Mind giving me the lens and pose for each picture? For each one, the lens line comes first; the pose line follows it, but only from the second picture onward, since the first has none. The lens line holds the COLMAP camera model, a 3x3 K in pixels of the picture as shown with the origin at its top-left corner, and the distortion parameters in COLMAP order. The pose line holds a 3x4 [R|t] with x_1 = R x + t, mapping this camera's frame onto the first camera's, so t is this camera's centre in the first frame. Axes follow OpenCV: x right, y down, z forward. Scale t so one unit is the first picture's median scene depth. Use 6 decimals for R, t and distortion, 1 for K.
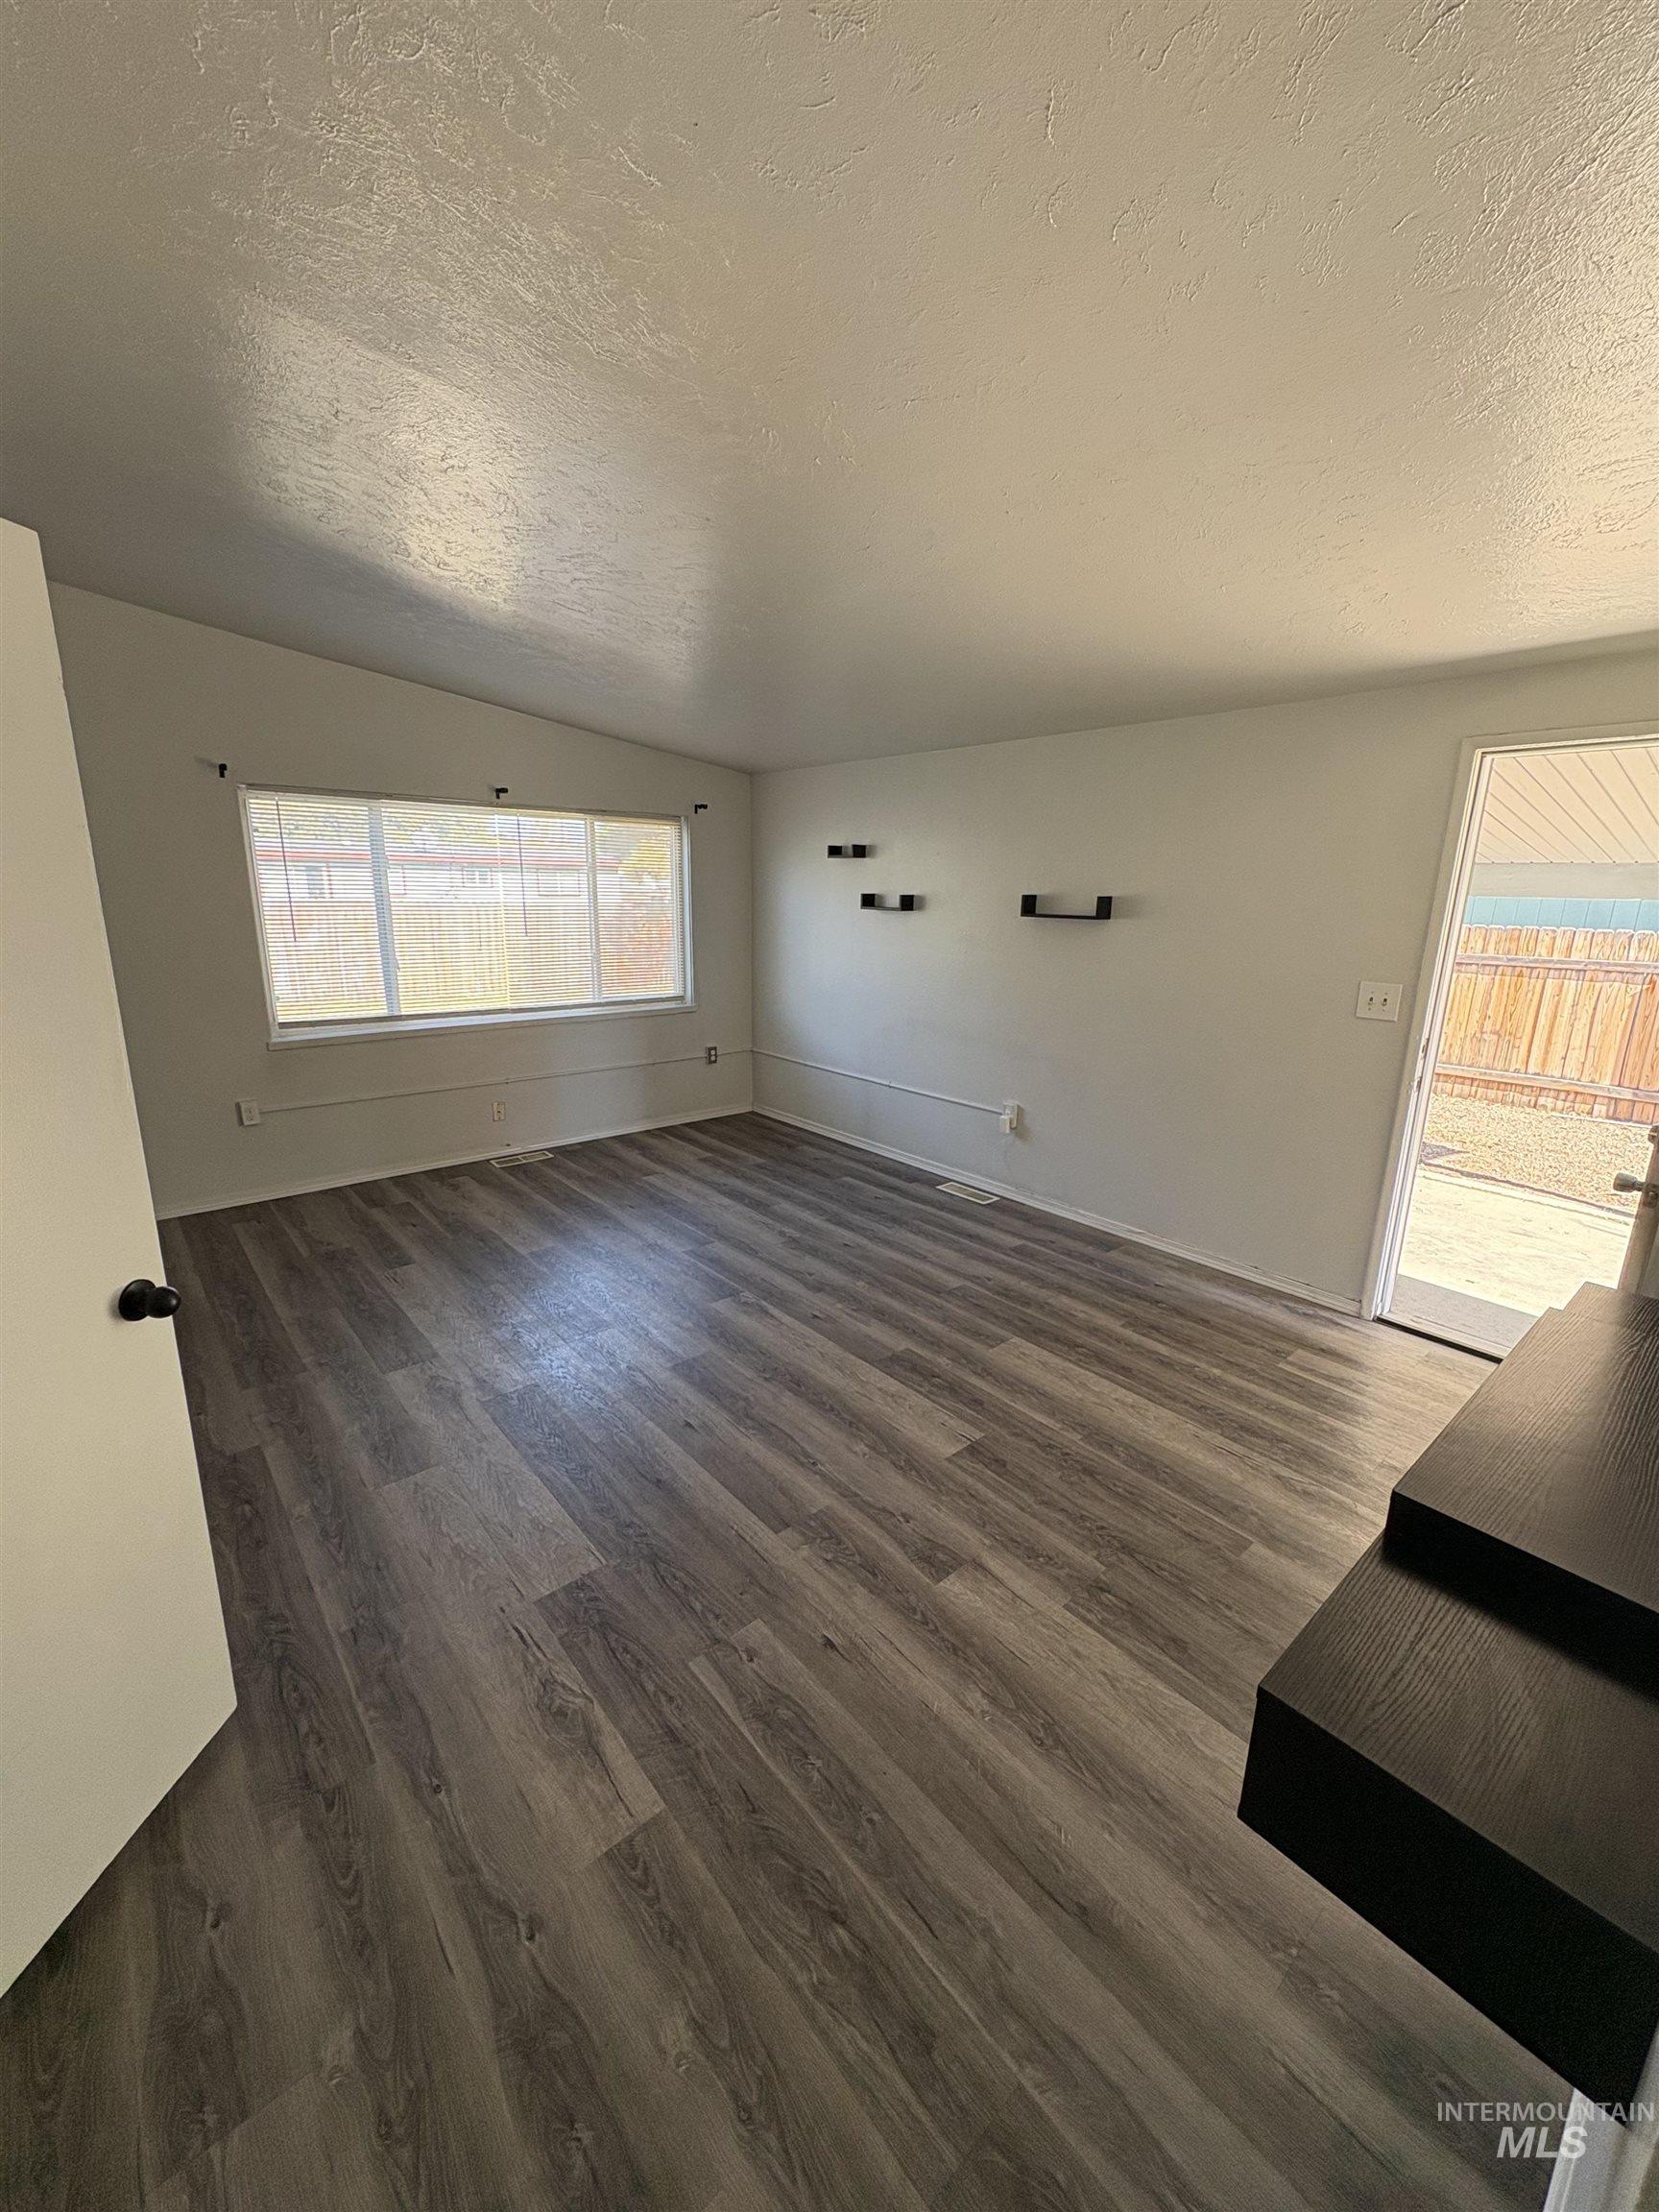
lens RADIAL K [[874.1, 0, 838.4], [0, 874.1, 1099.6], [0, 0, 1]] dist [-0.001699, 0.000103]
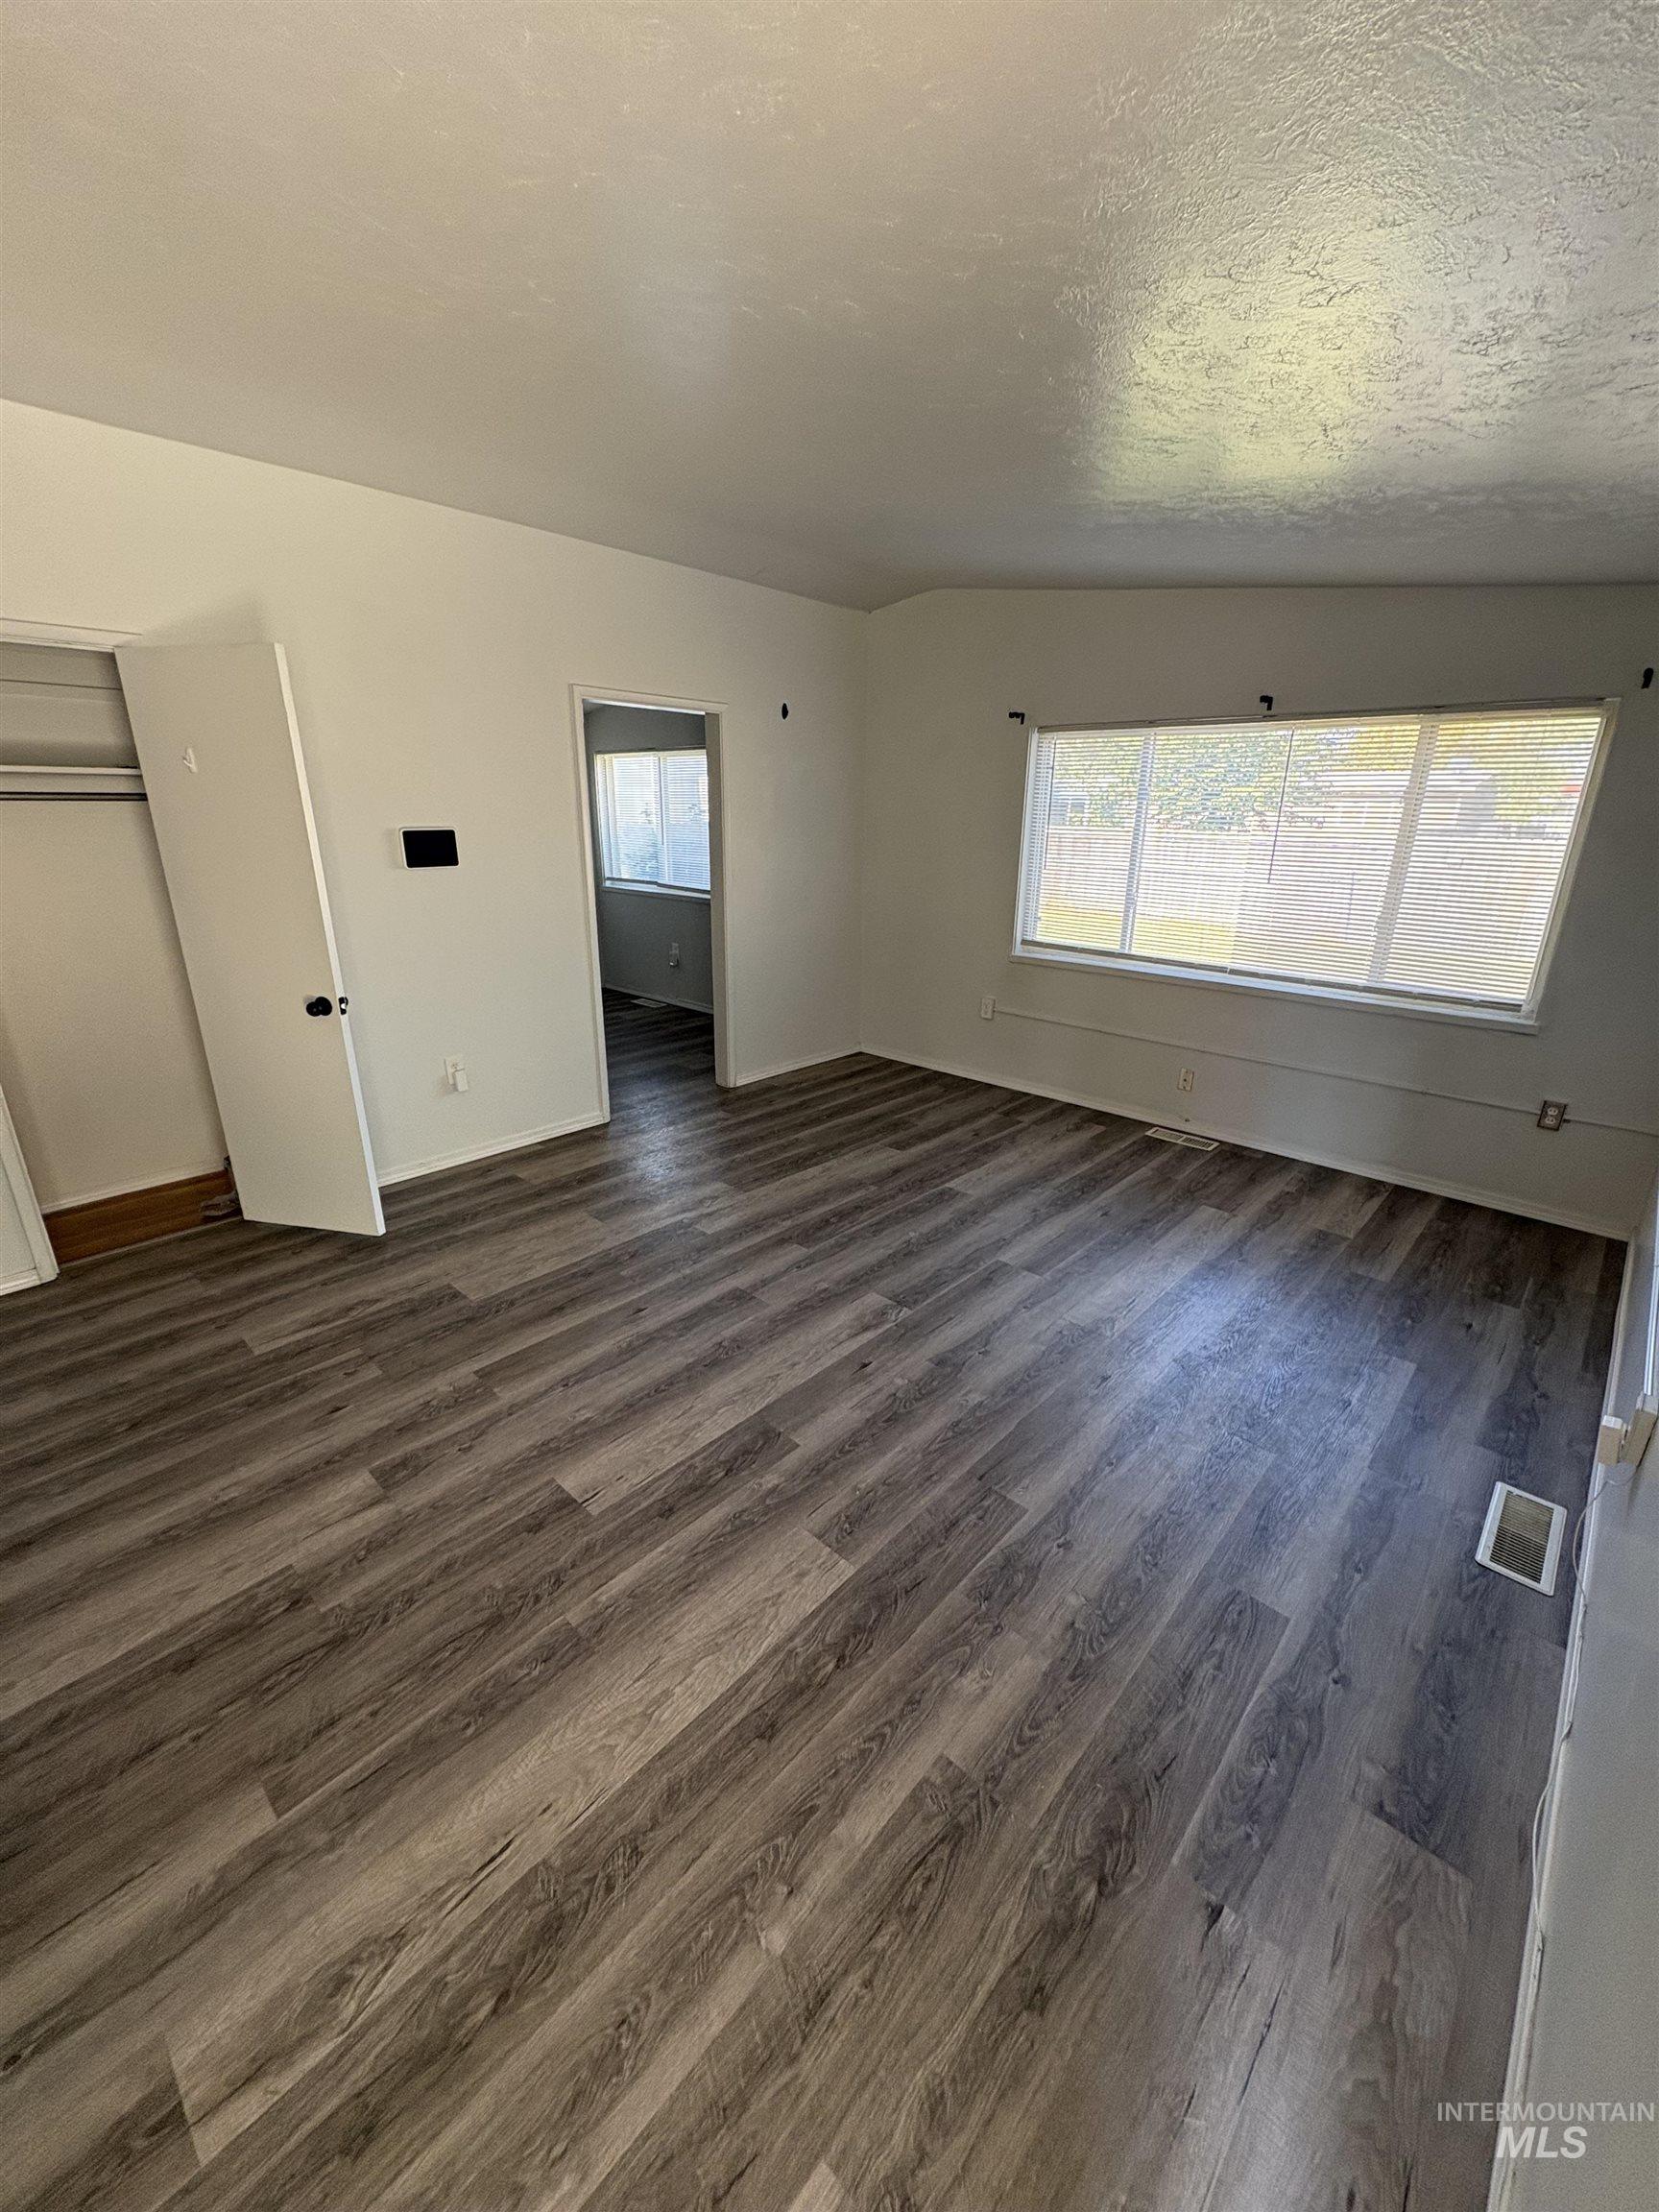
lens RADIAL K [[874.1, 0, 826.1], [0, 874.1, 1105.4], [0, 0, 1]] dist [-0.001699, 0.000103]
pose [[0.111678, 0.306318, -0.945356, 0.666094], [-0.245353, 0.930355, 0.272473, -0.183407], [0.962980, 0.201516, 0.179057, 0.800020]]
